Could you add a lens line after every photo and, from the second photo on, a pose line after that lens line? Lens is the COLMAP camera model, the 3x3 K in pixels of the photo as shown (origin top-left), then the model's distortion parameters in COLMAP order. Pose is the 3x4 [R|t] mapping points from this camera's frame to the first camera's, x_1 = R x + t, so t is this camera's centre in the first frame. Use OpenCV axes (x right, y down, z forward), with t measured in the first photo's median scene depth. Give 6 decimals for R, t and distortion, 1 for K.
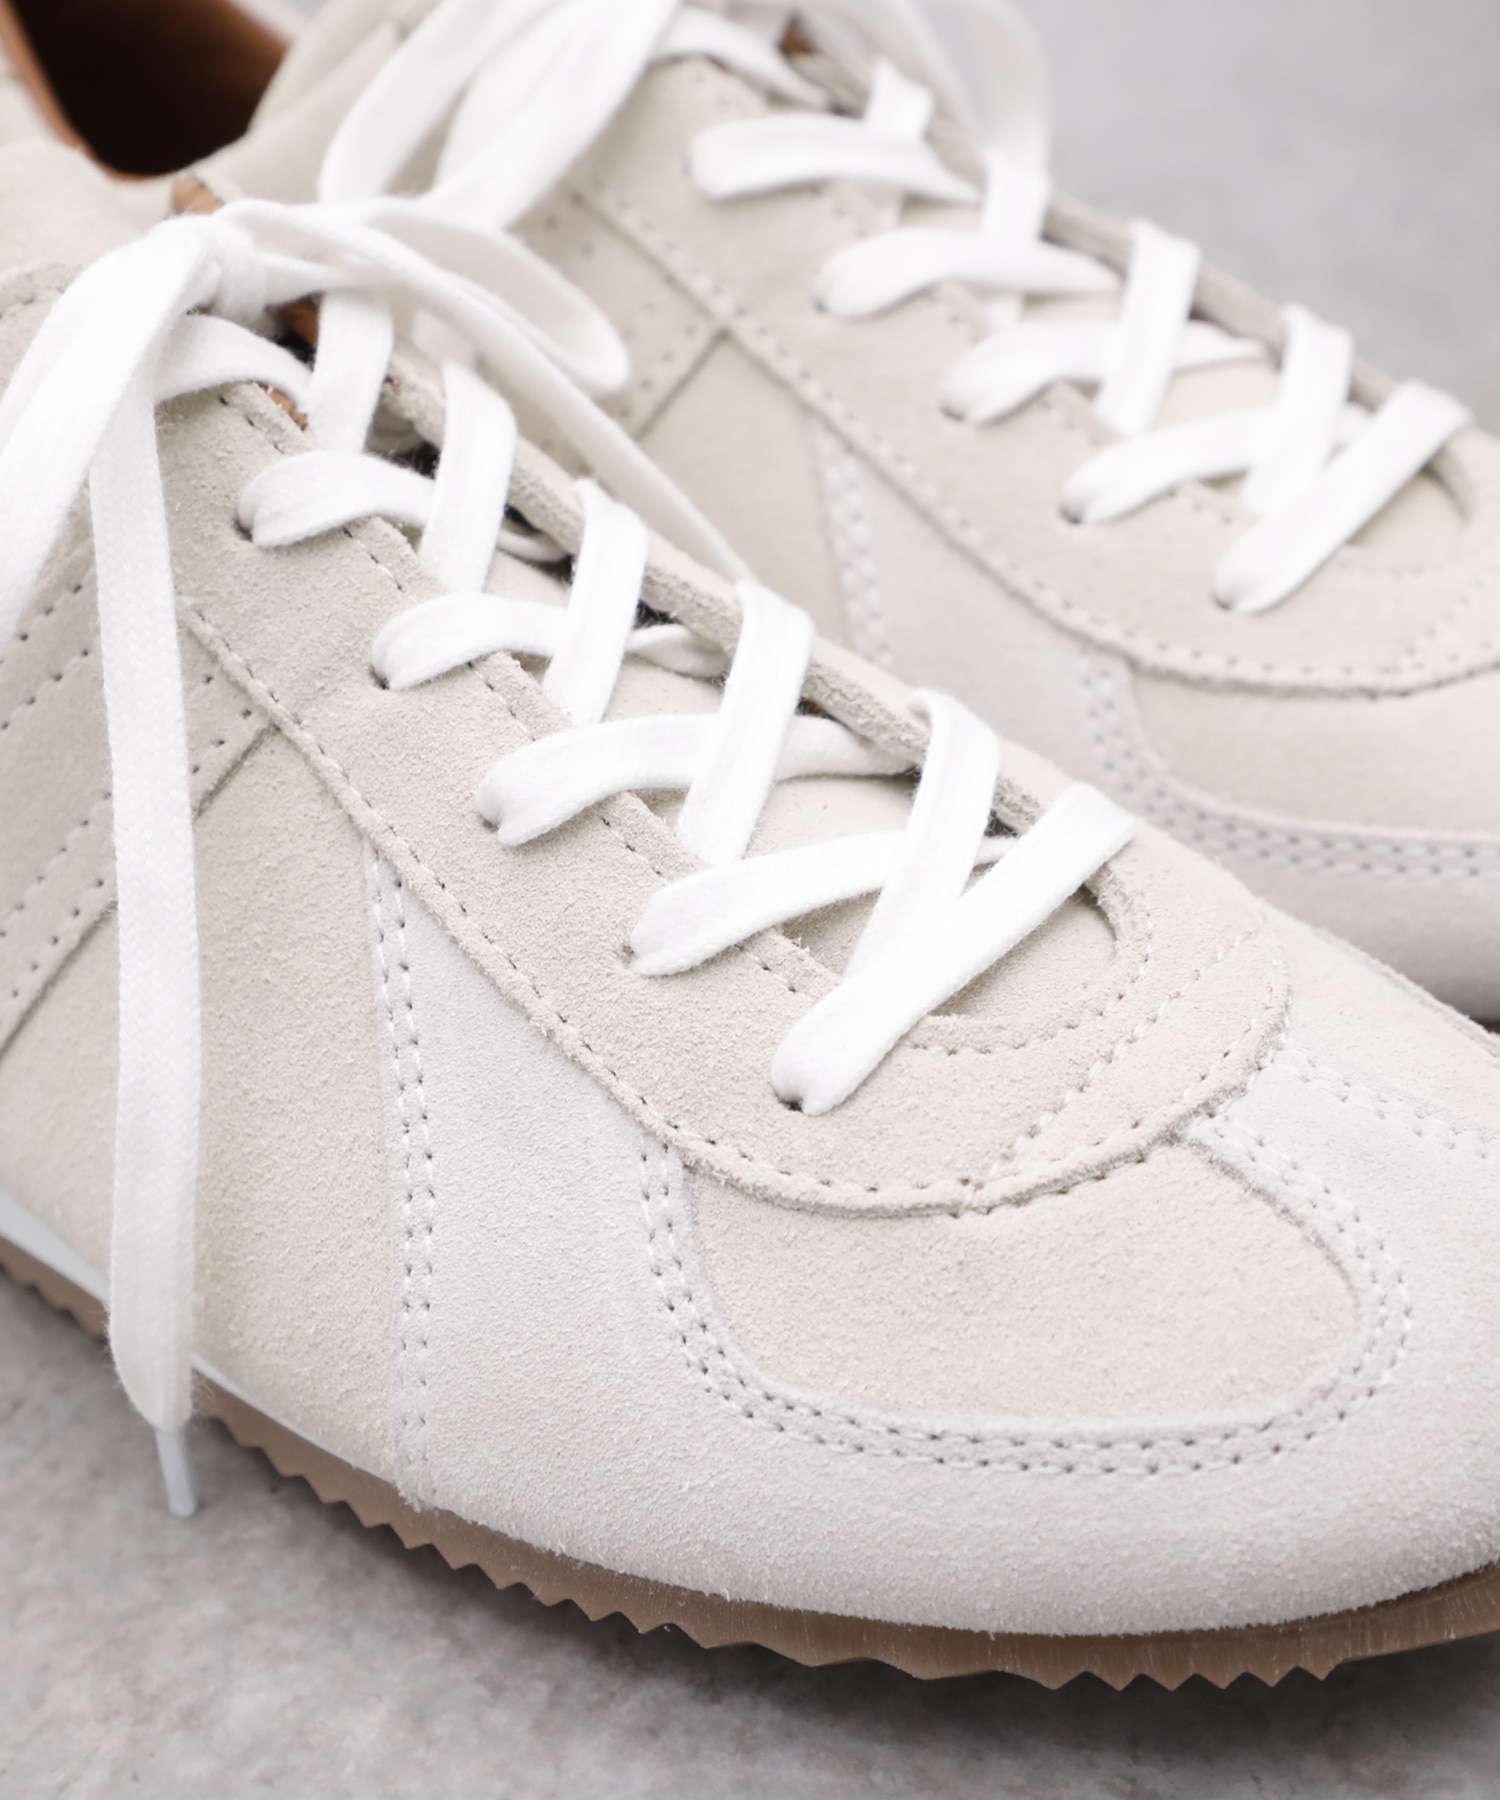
lens RADIAL K [[3776.5, 0, 750.0], [0, 3776.5, 900.0], [0, 0, 1]] dist [0.039068, -0.175888]
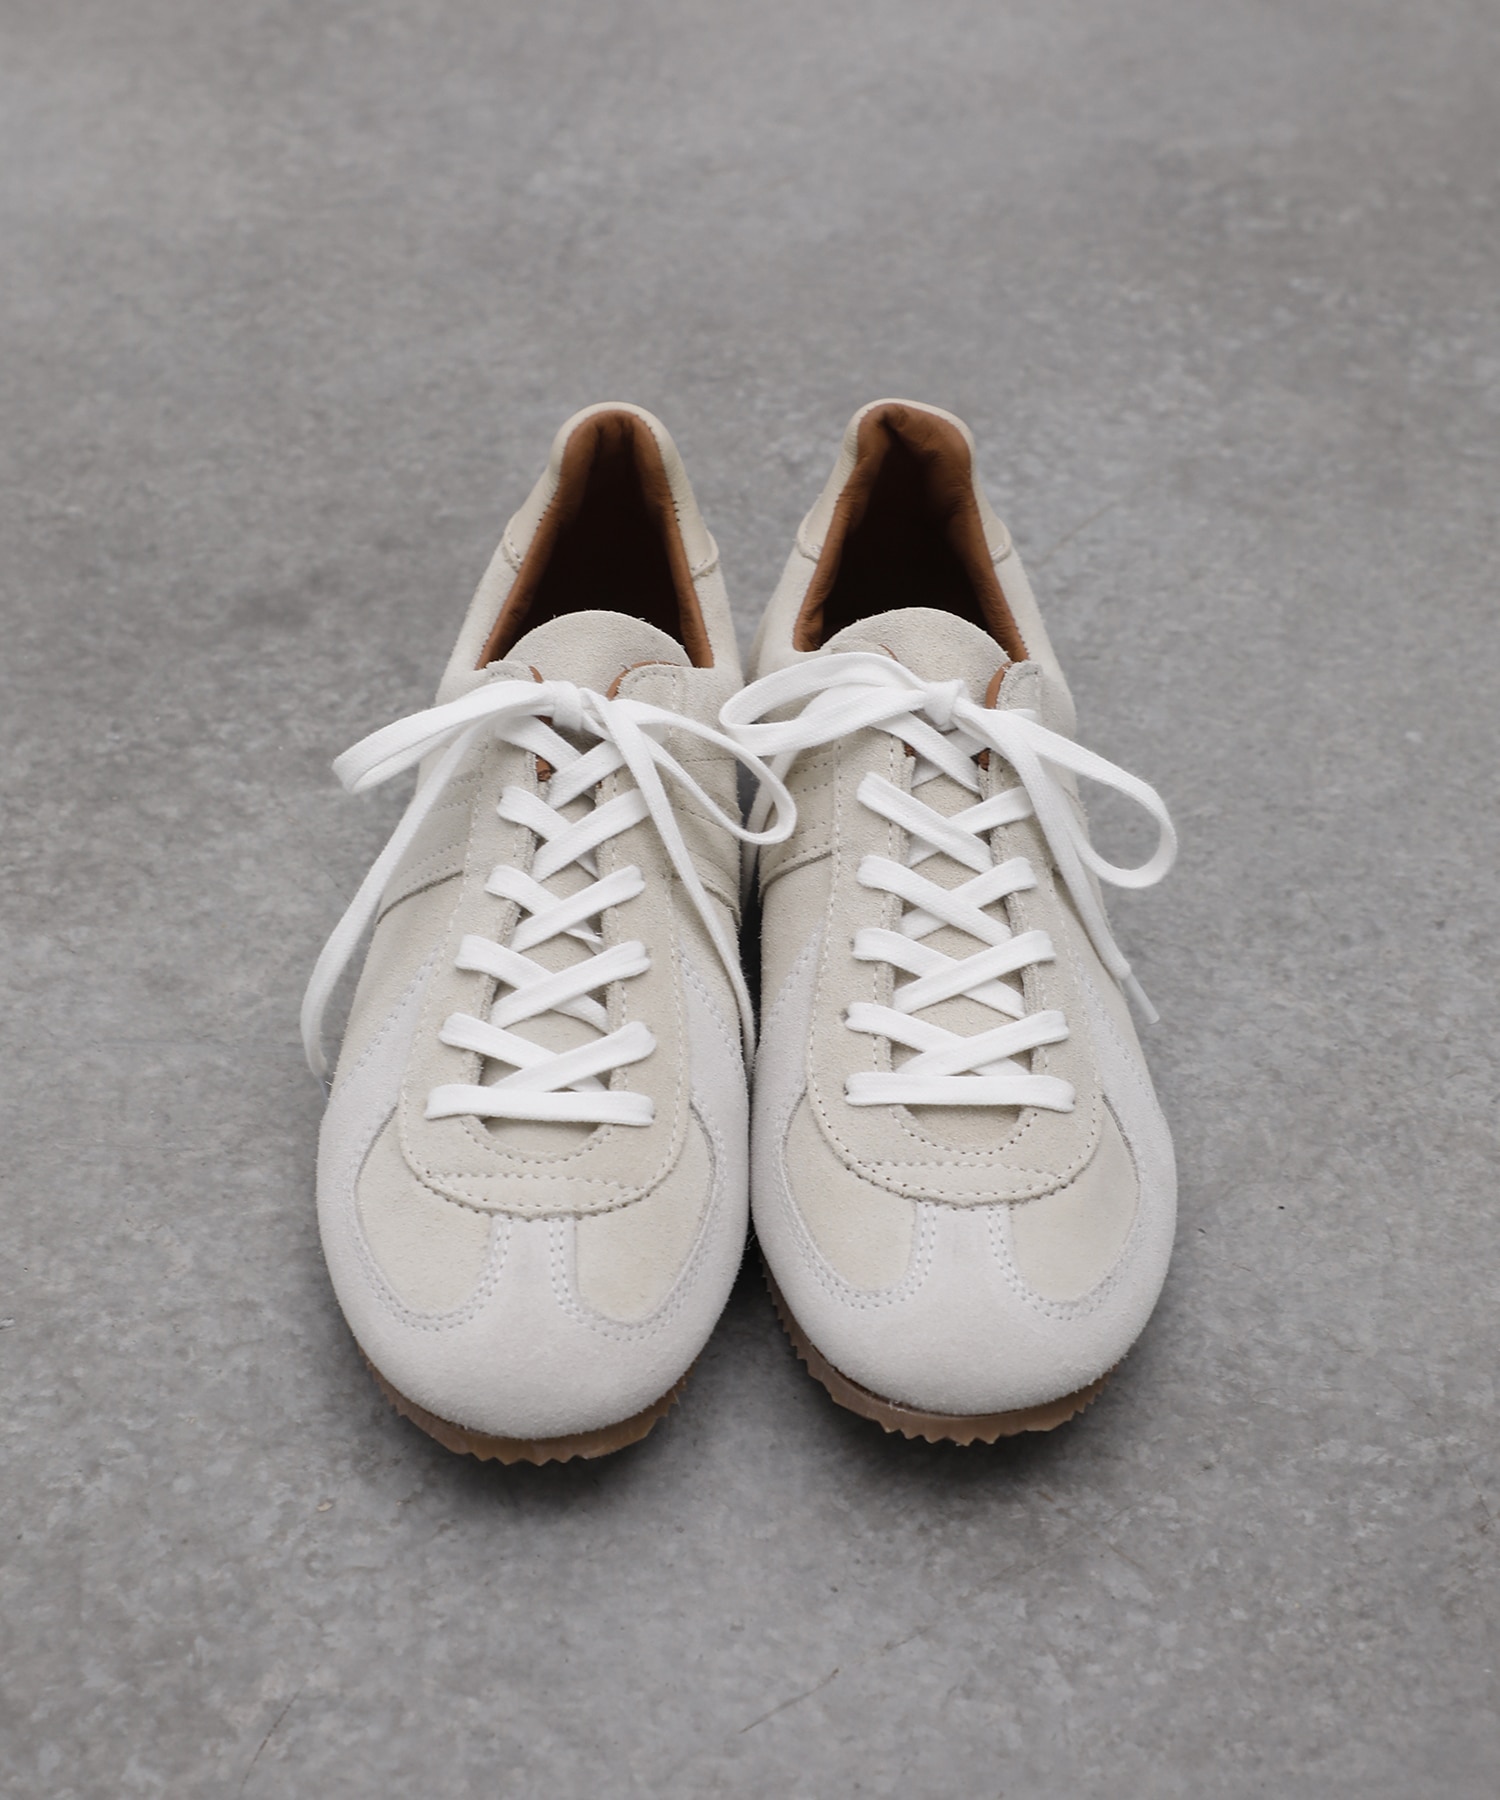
lens RADIAL K [[3776.5, 0, 750.0], [0, 3776.5, 900.0], [0, 0, 1]] dist [0.039068, -0.175888]
pose [[0.578304, 0.589295, -0.564177, 1.471777], [-0.528484, 0.797432, 0.291218, -0.902811], [0.621506, 0.129746, 0.772591, -0.822791]]
